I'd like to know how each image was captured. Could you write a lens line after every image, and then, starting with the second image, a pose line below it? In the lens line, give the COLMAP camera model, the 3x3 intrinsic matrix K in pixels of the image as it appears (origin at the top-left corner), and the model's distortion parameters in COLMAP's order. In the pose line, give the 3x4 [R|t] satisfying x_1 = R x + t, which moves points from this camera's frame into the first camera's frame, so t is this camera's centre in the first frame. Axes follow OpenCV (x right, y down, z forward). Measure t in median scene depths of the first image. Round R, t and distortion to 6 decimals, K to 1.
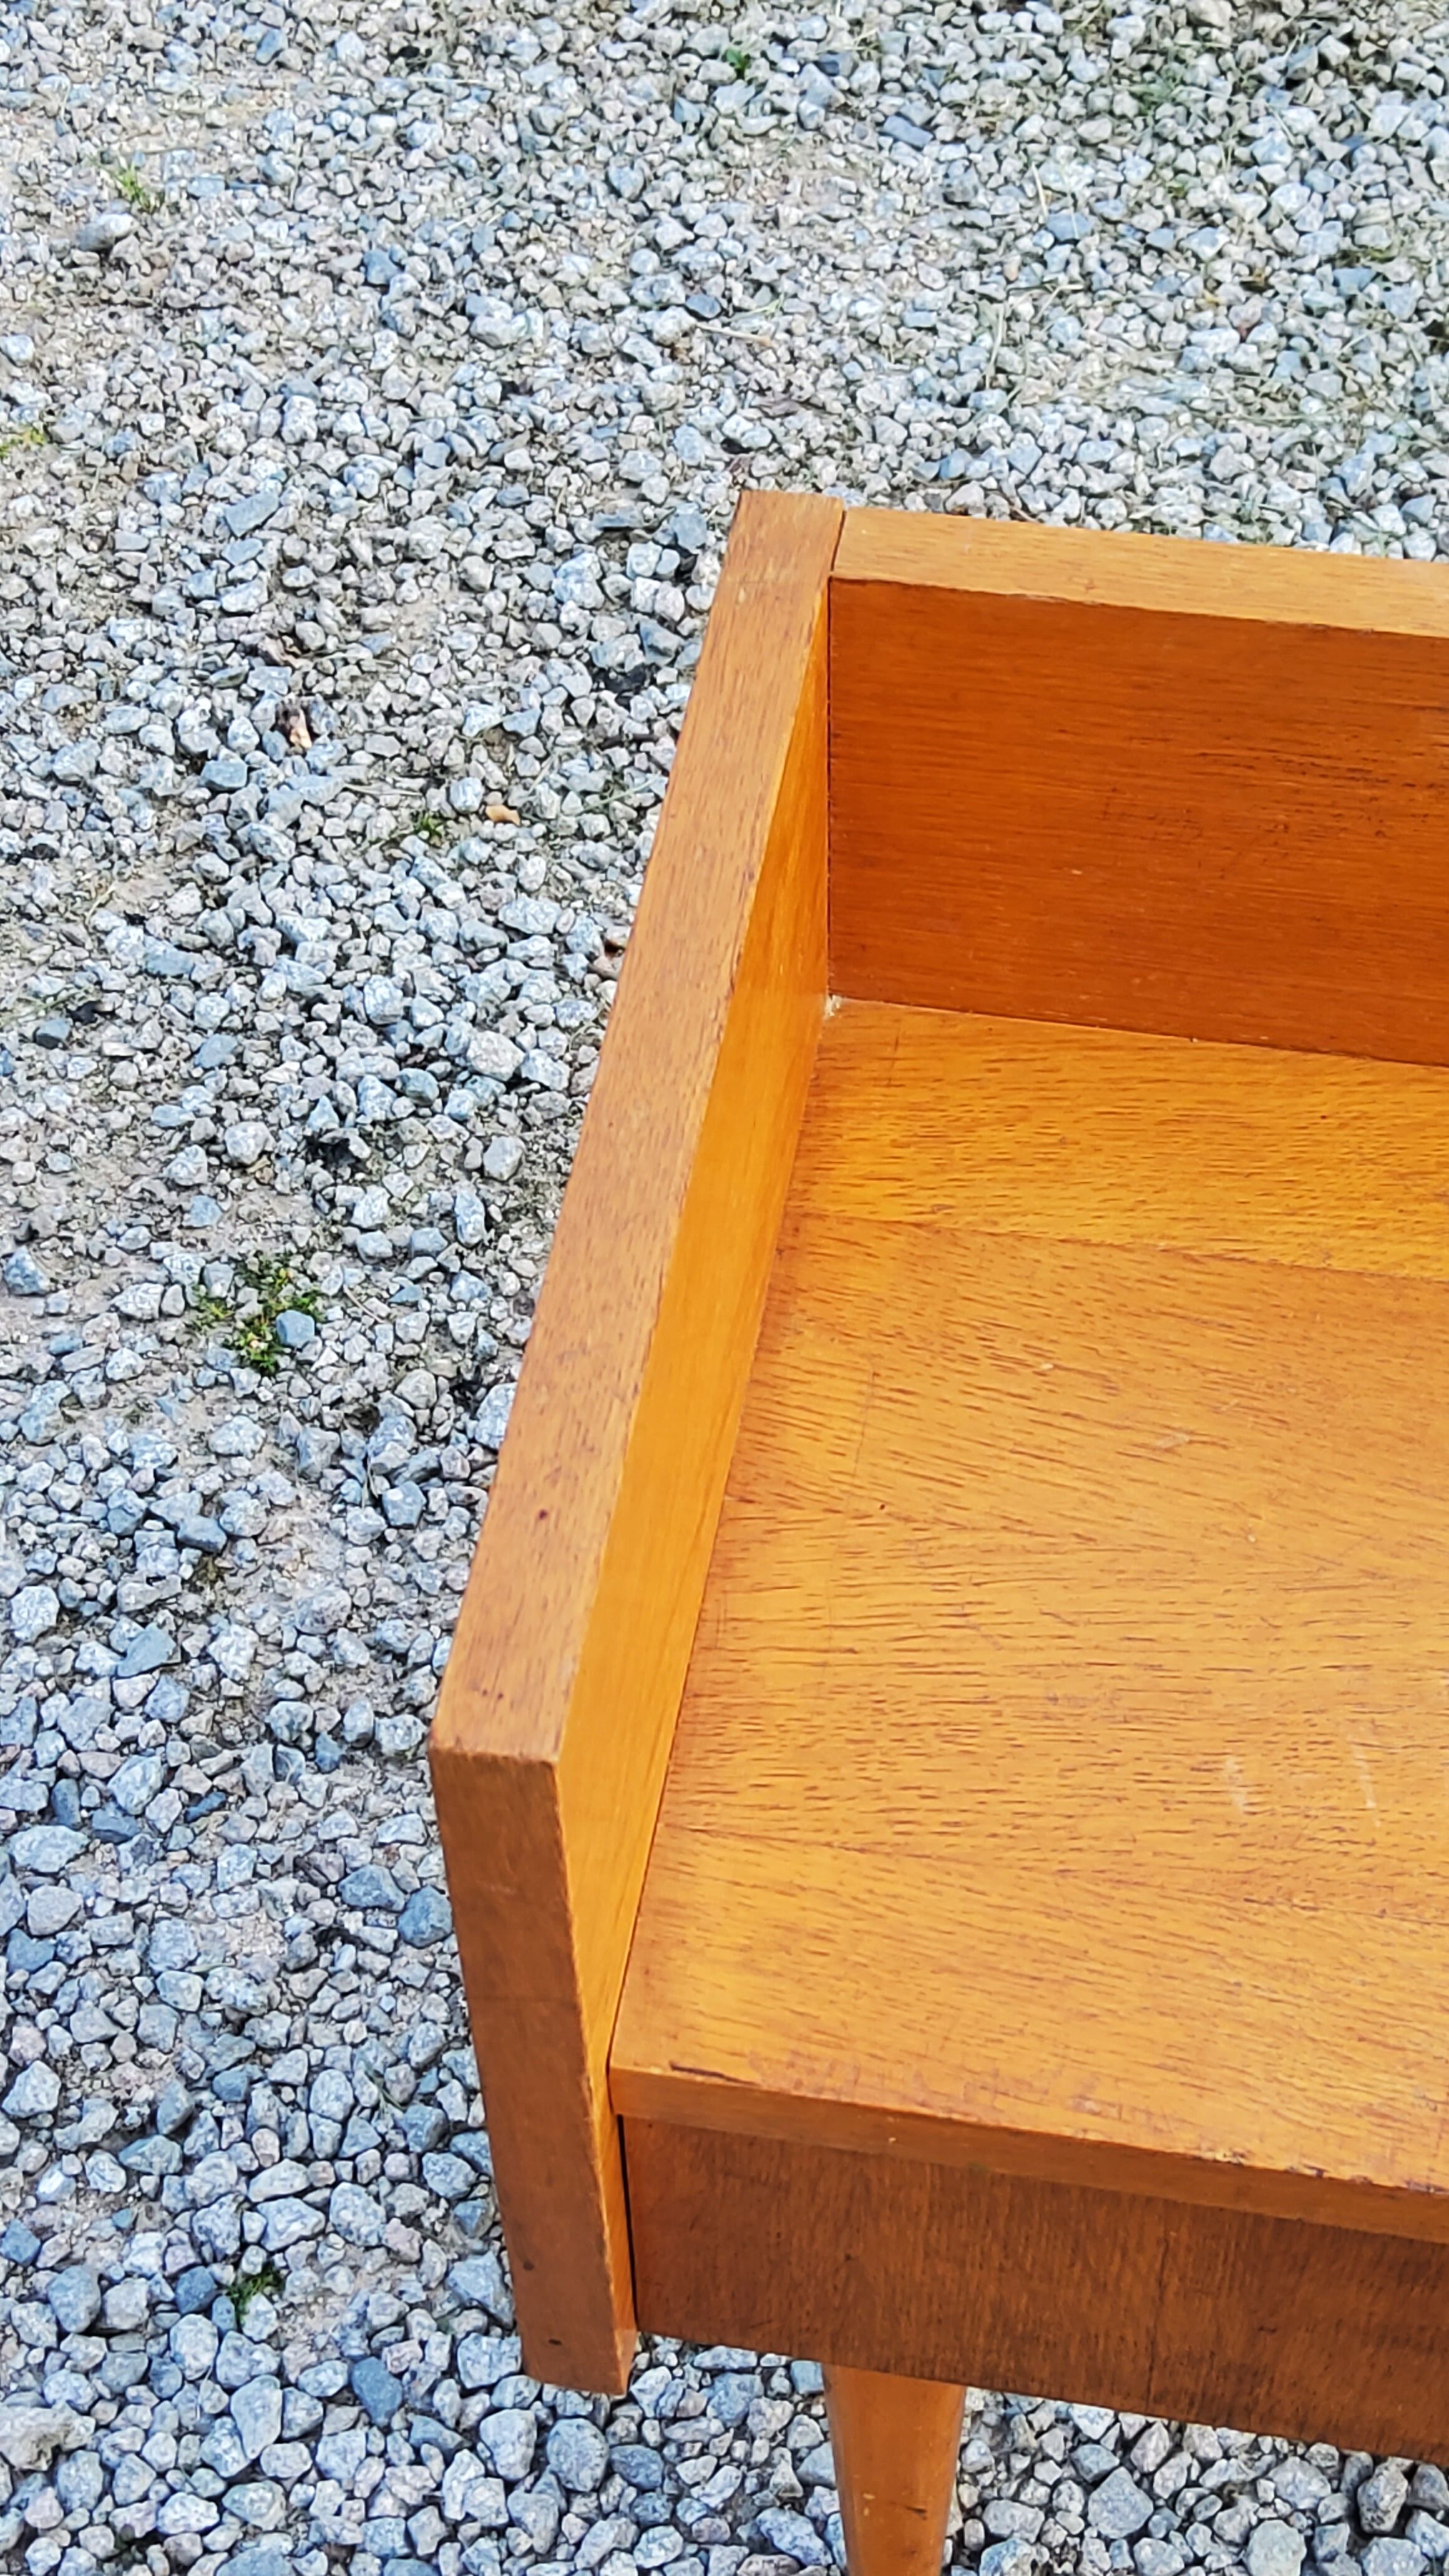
lens RADIAL K [[3828.2, 0, 756.1], [0, 3828.2, 1304.1], [0, 0, 1]] dist [0.186436, -0.568839]
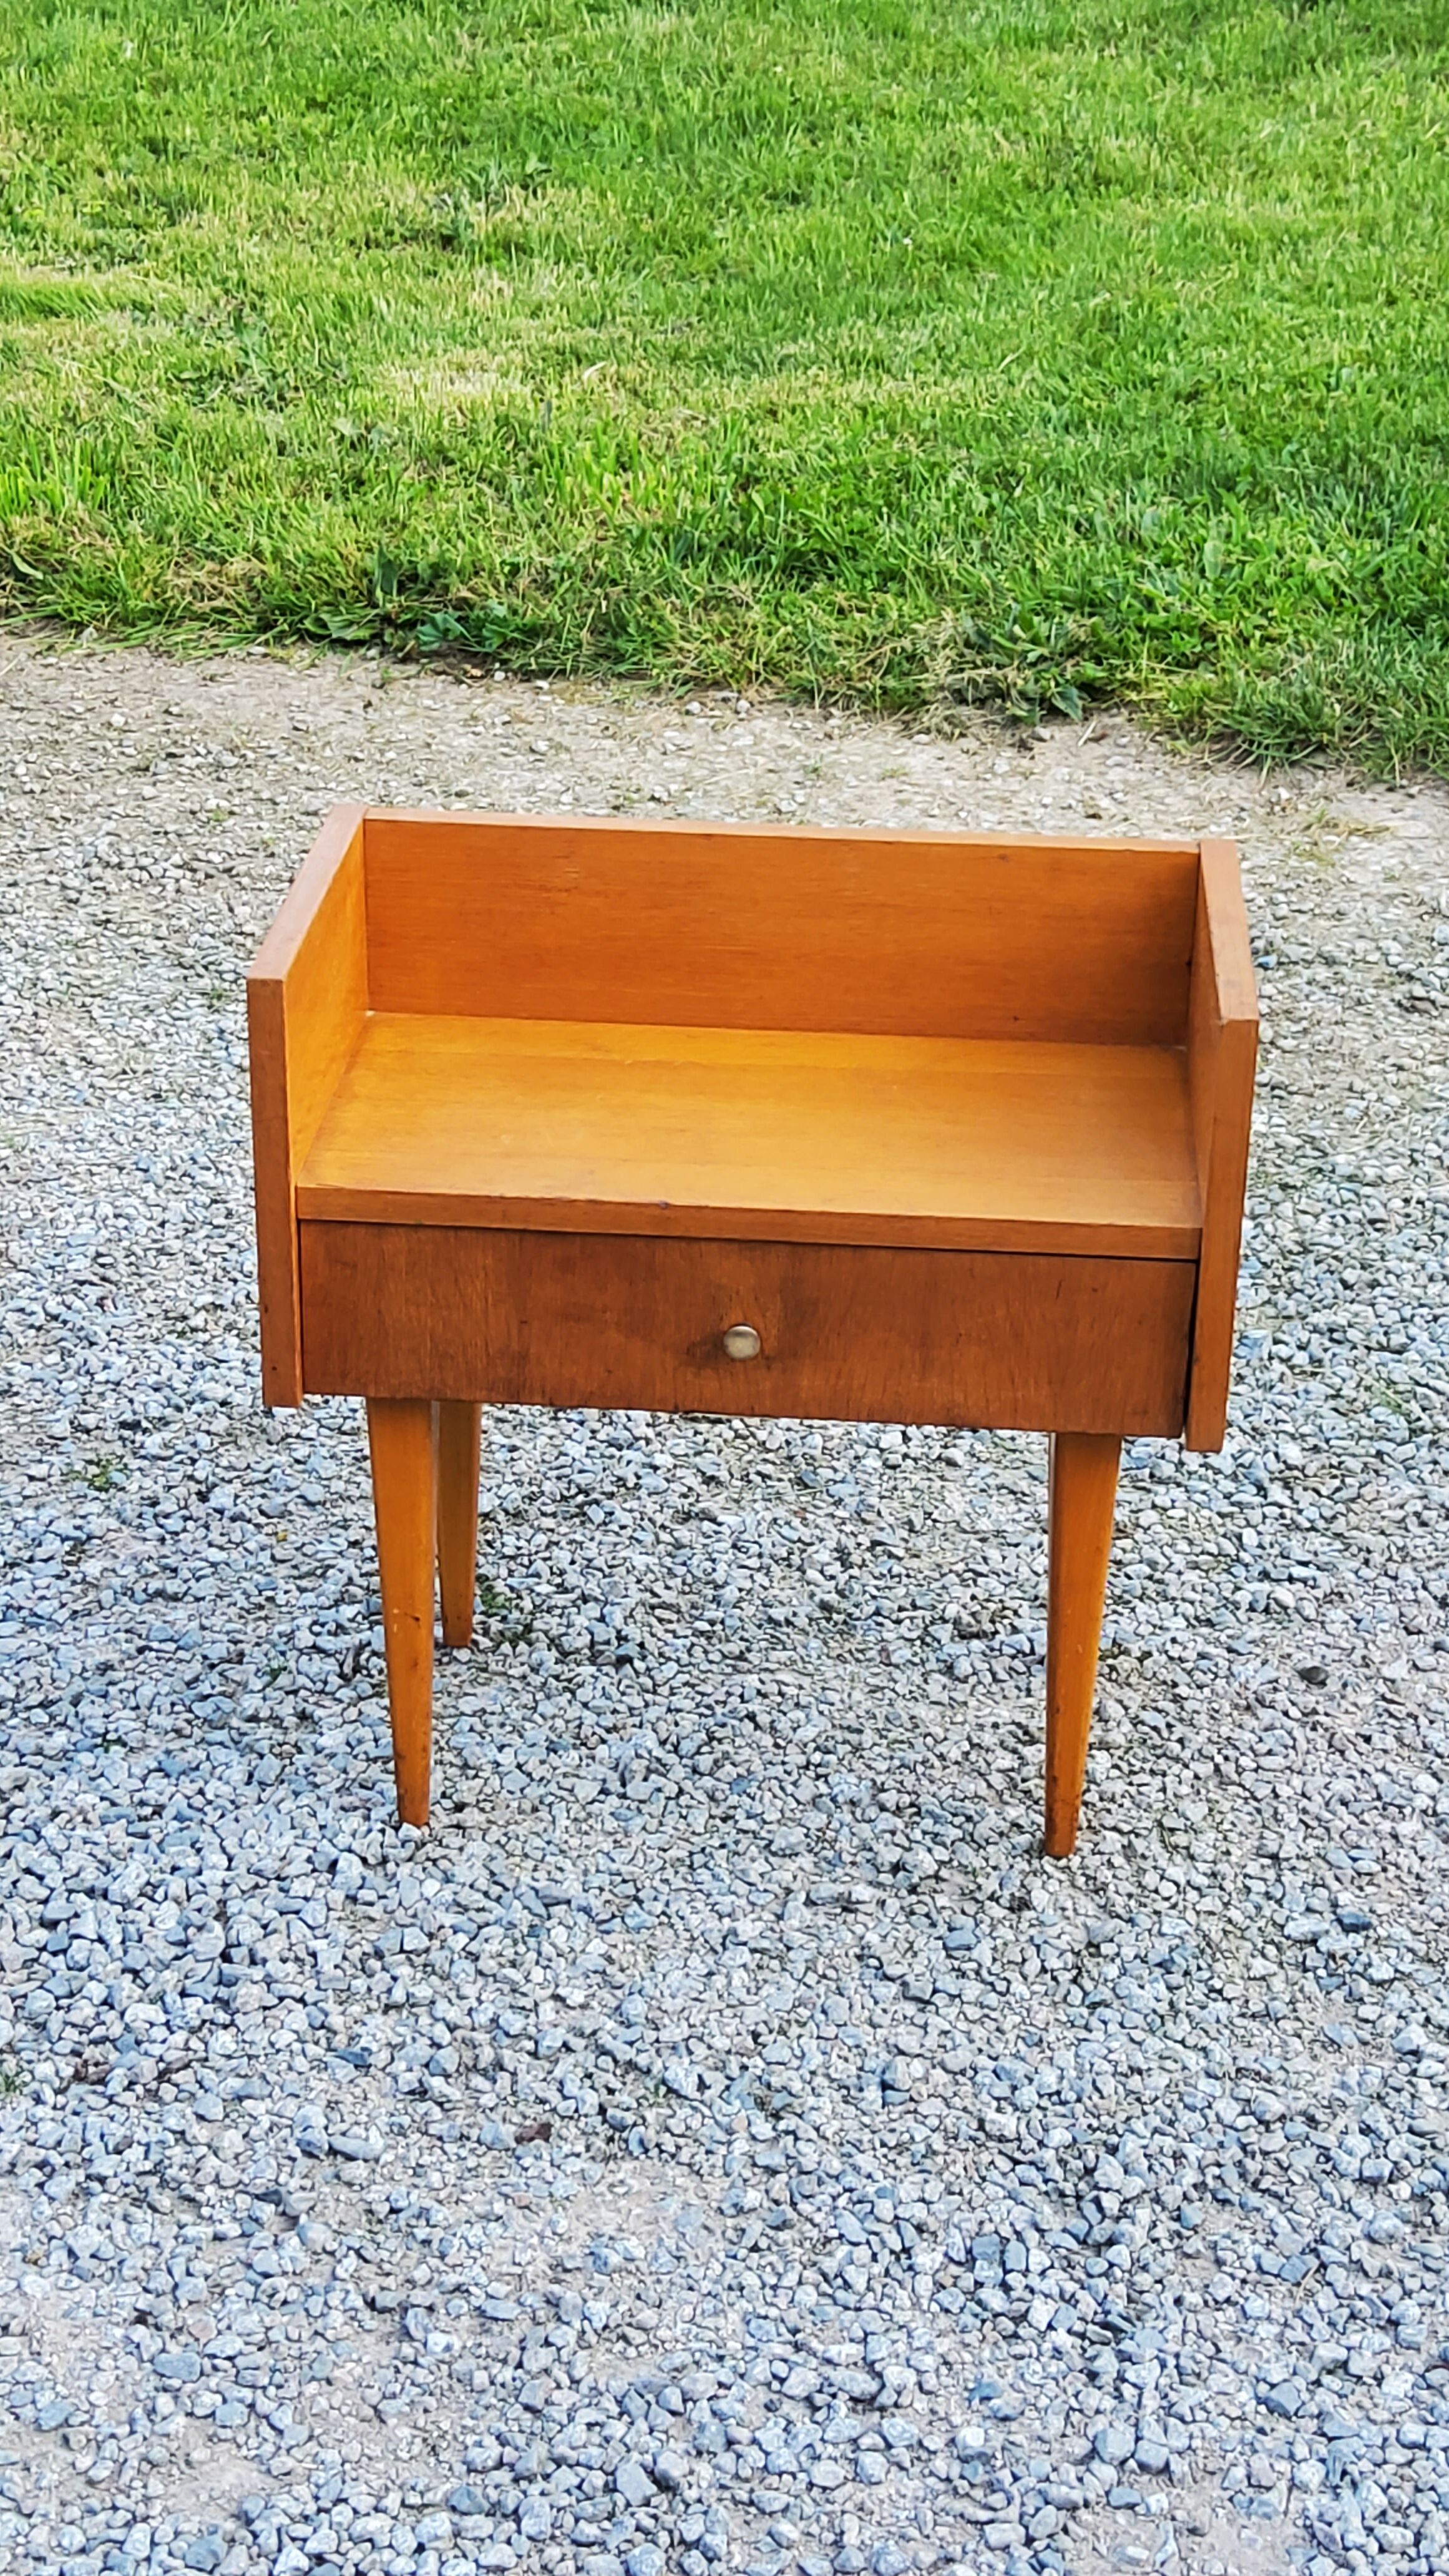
lens RADIAL K [[3766.6, 0, 762.2], [0, 3766.6, 1361.0], [0, 0, 1]] dist [0.175736, -0.522034]
pose [[0.993840, -0.011167, 0.110258, -0.001552], [0.059003, 0.895499, -0.441136, 0.972714], [-0.093809, 0.444924, 0.890642, -0.955119]]
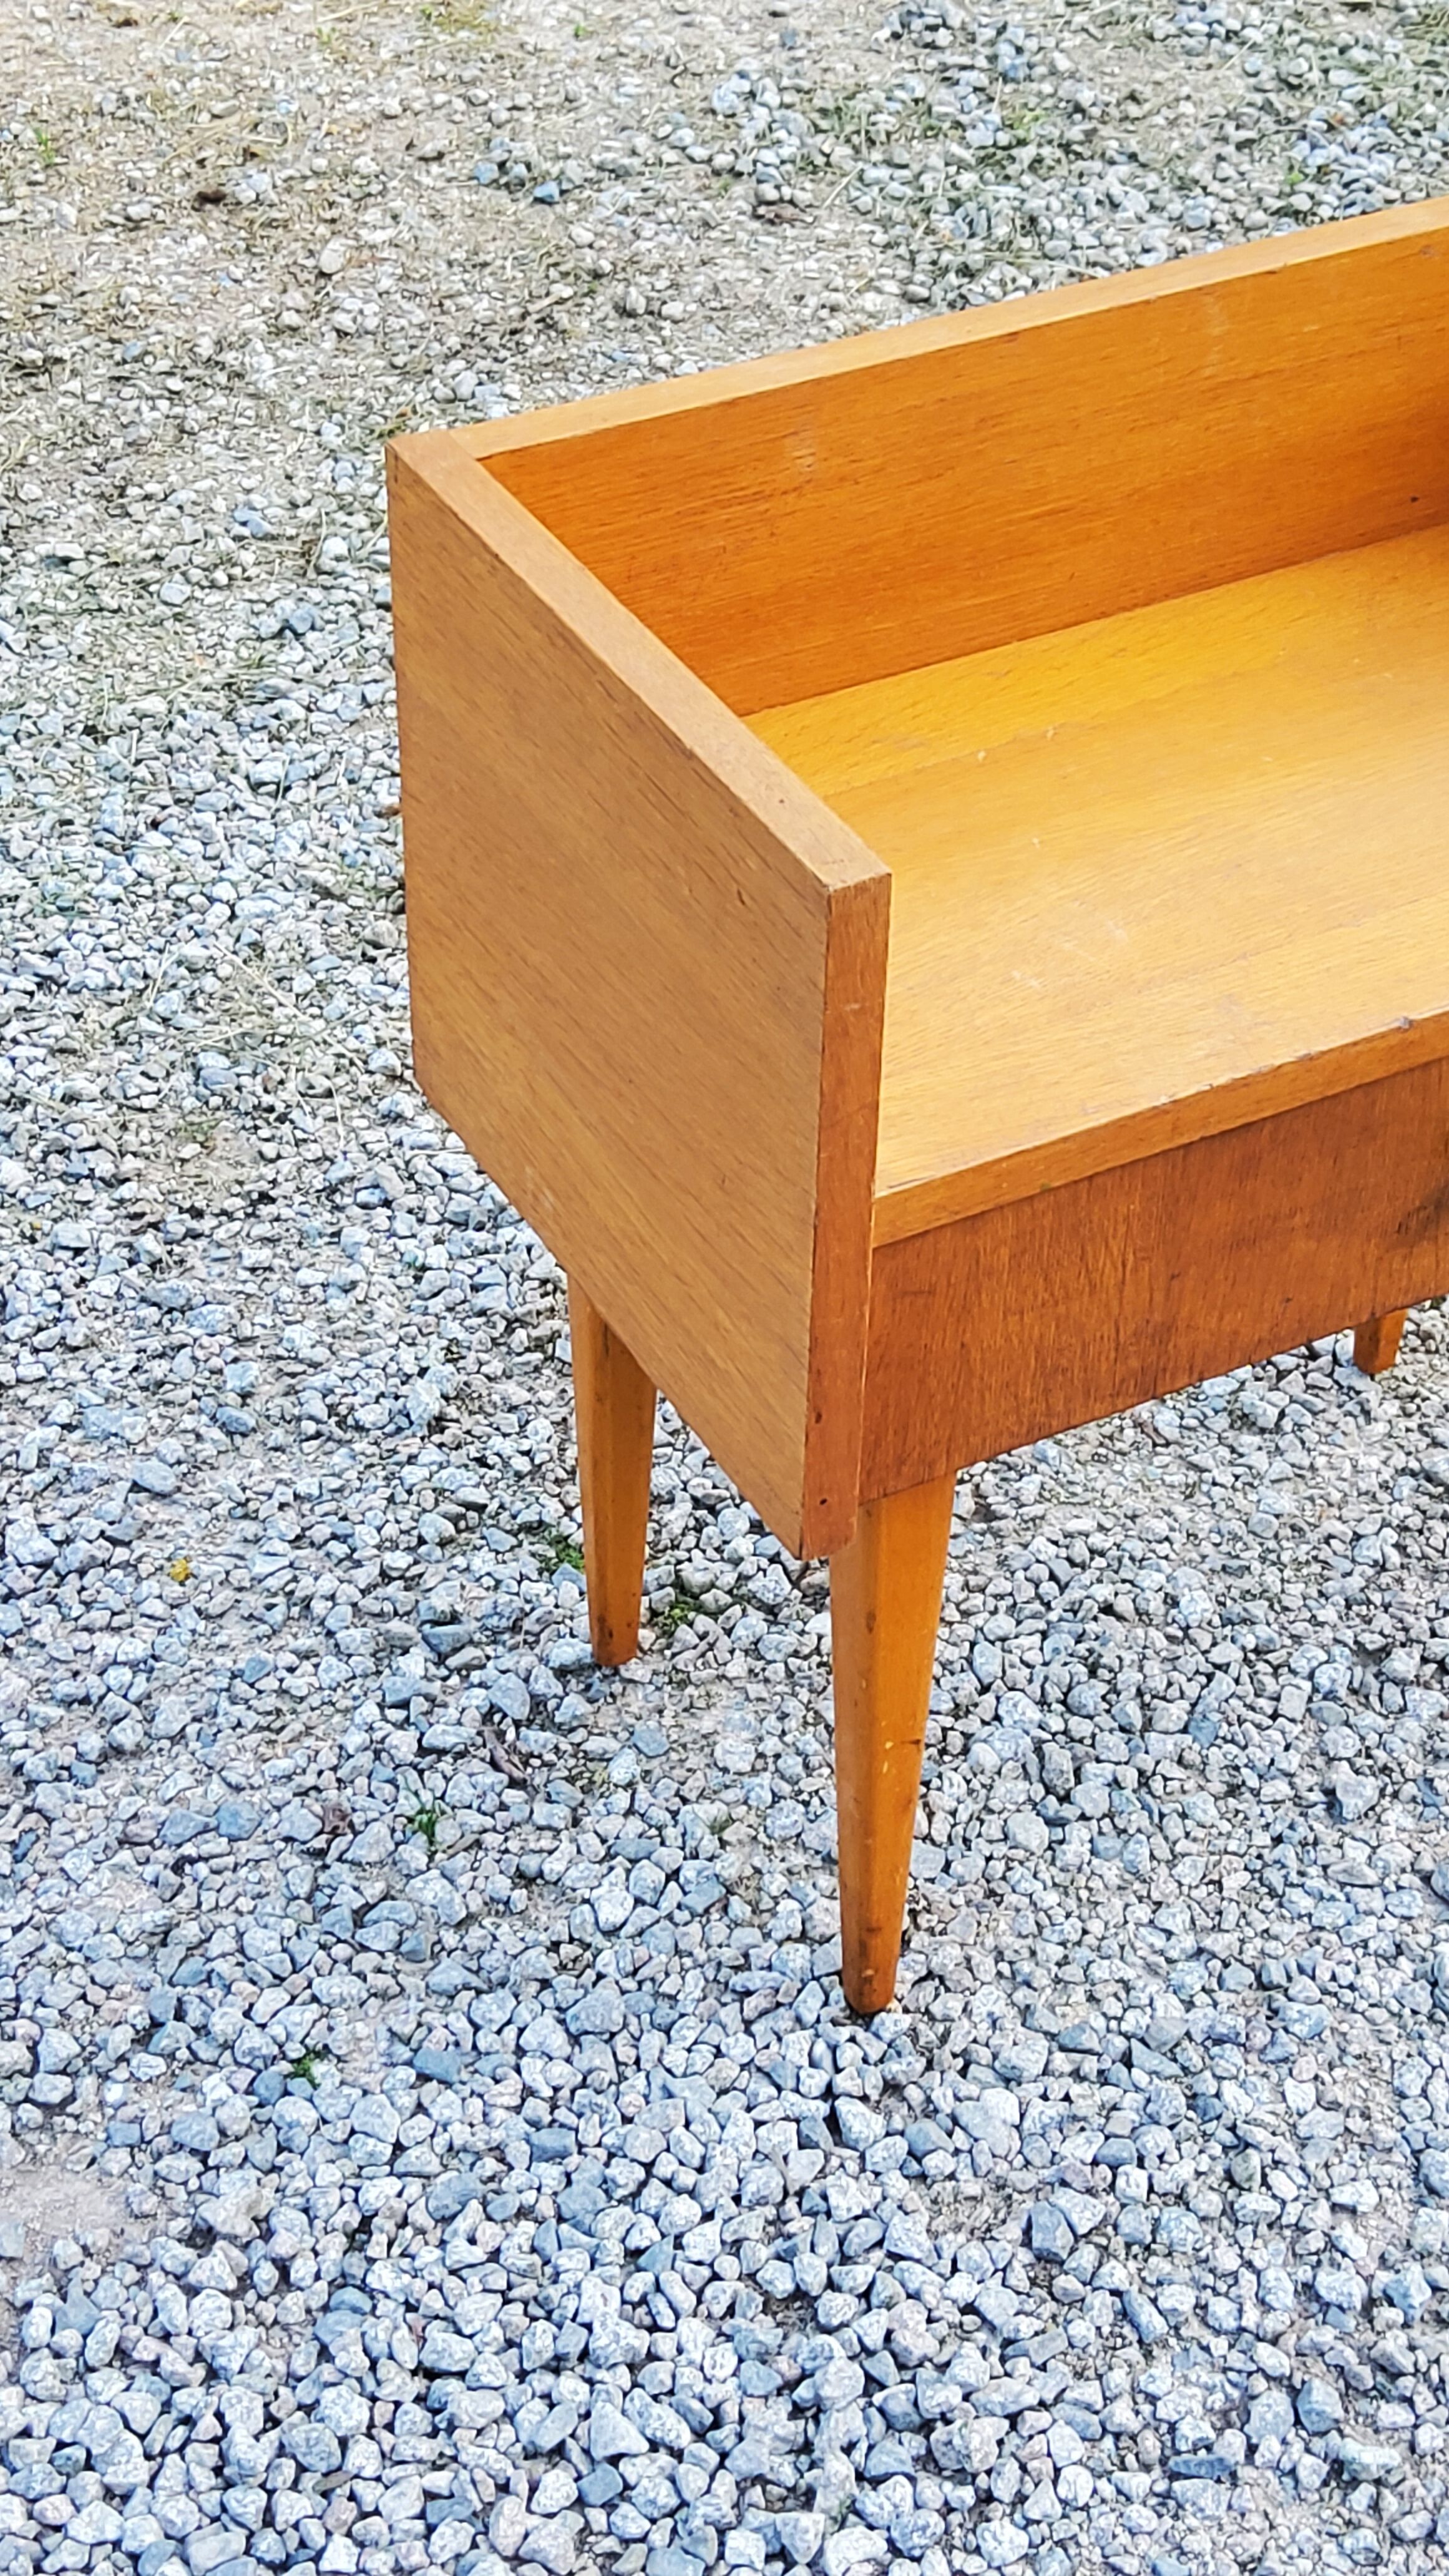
lens RADIAL K [[3778.8, 0, 767.8], [0, 3778.8, 1318.6], [0, 0, 1]] dist [0.174595, -0.470894]
pose [[0.781838, -0.374806, 0.498247, -0.528587], [0.477098, 0.874116, -0.091100, 0.217871], [-0.401380, 0.308938, 0.862236, -0.221535]]
